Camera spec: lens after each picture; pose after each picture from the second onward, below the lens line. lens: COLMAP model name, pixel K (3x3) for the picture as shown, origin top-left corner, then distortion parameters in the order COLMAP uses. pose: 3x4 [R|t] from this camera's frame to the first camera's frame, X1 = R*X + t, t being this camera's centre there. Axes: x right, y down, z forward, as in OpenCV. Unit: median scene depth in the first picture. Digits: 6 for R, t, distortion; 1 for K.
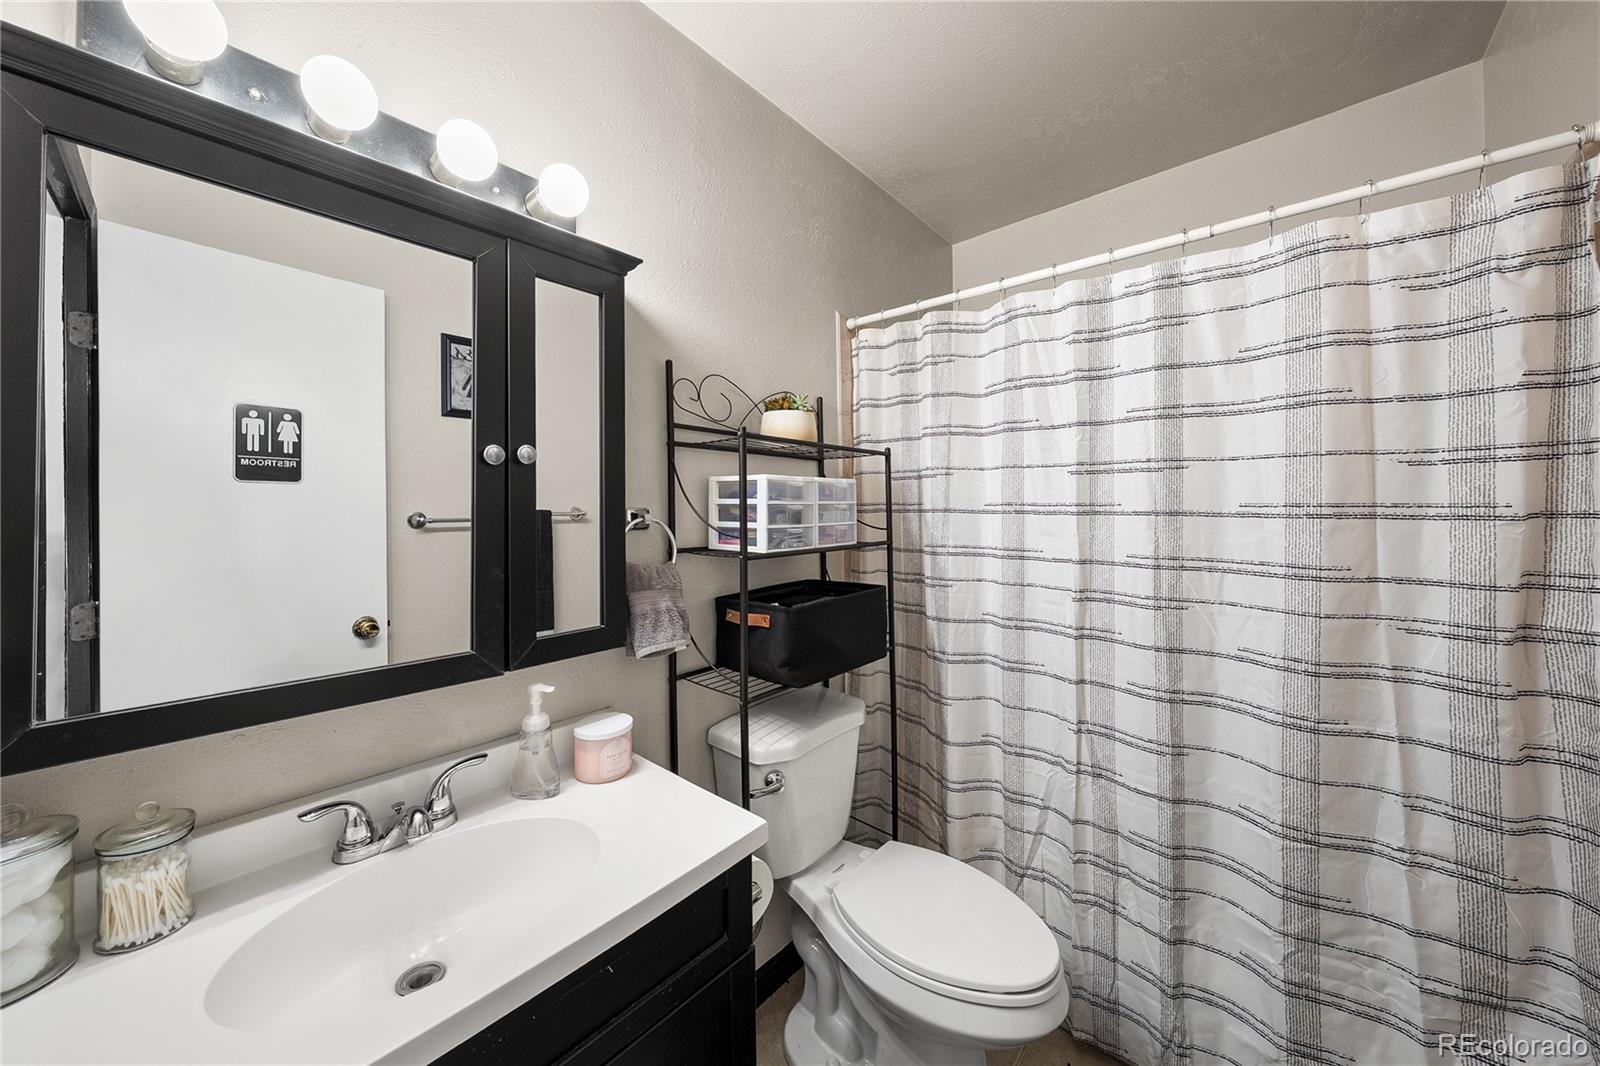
lens RADIAL K [[549.4, 0, 825.2], [0, 549.4, 502.3], [0, 0, 1]] dist [-0.004255, 0.000759]
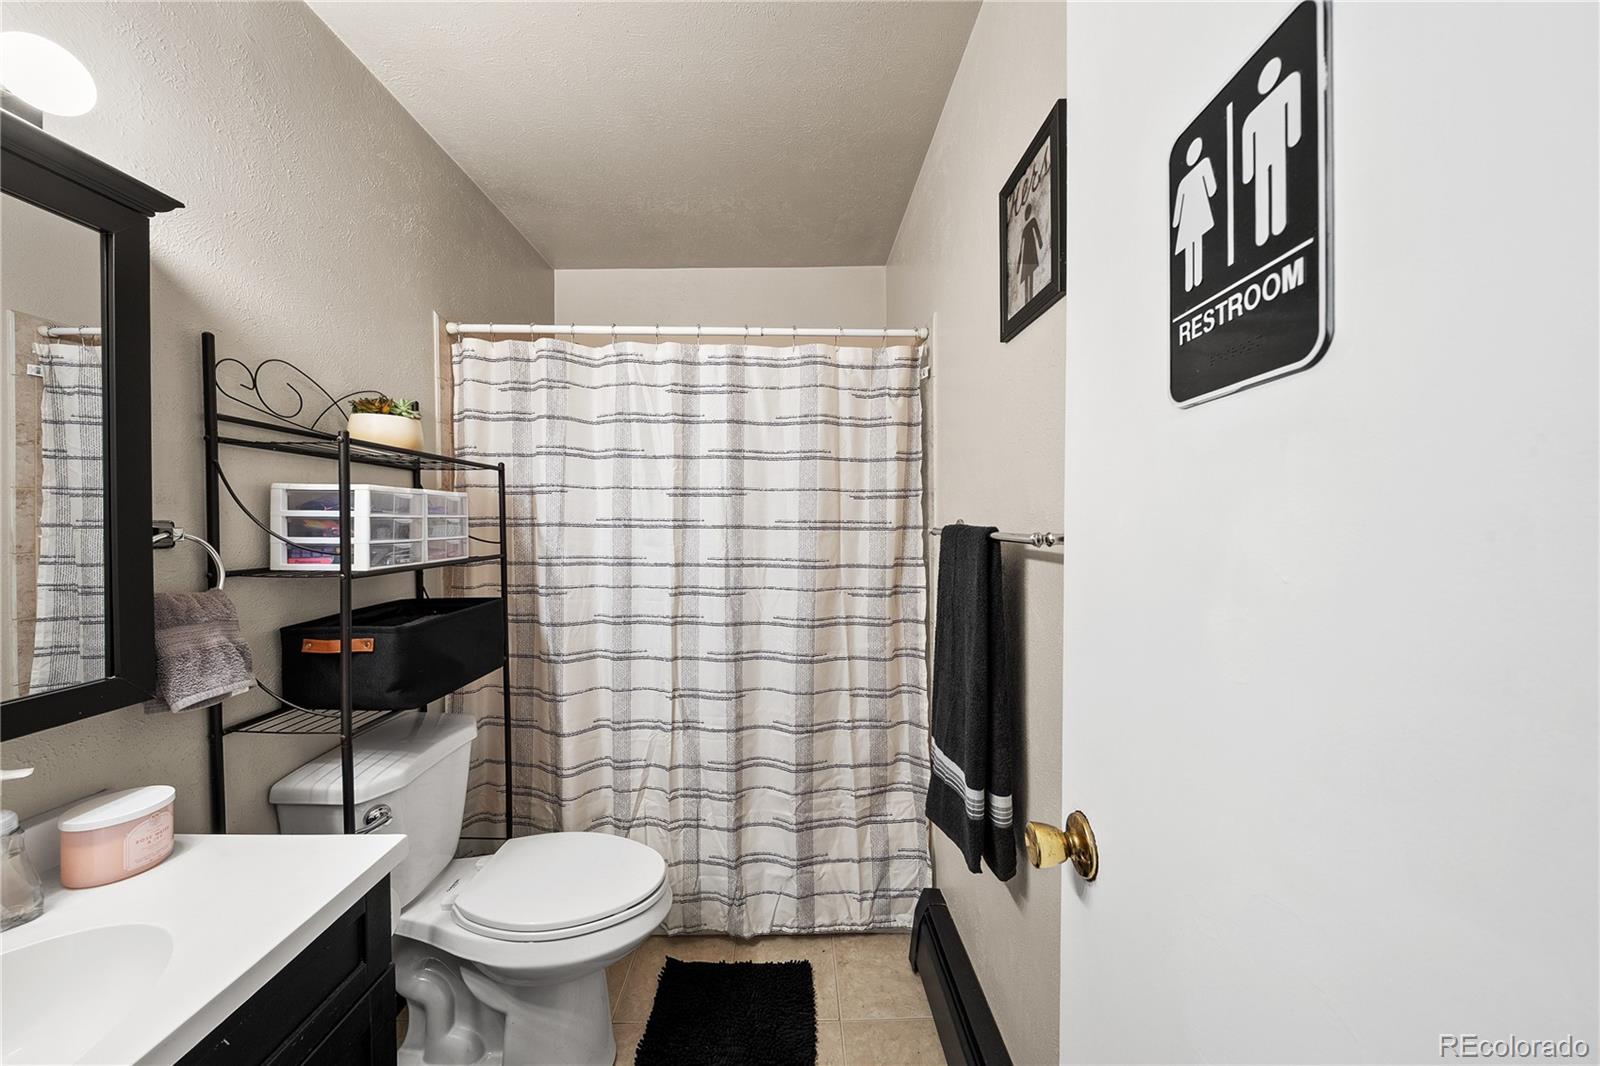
lens RADIAL K [[549.4, 0, 803.1], [0, 549.4, 527.7], [0, 0, 1]] dist [-0.004255, 0.000759]
pose [[0.748195, -0.002055, 0.663475, -0.172584], [-0.010625, 0.999830, 0.015078, -0.000547], [-0.663393, -0.018331, 0.748046, -0.162437]]
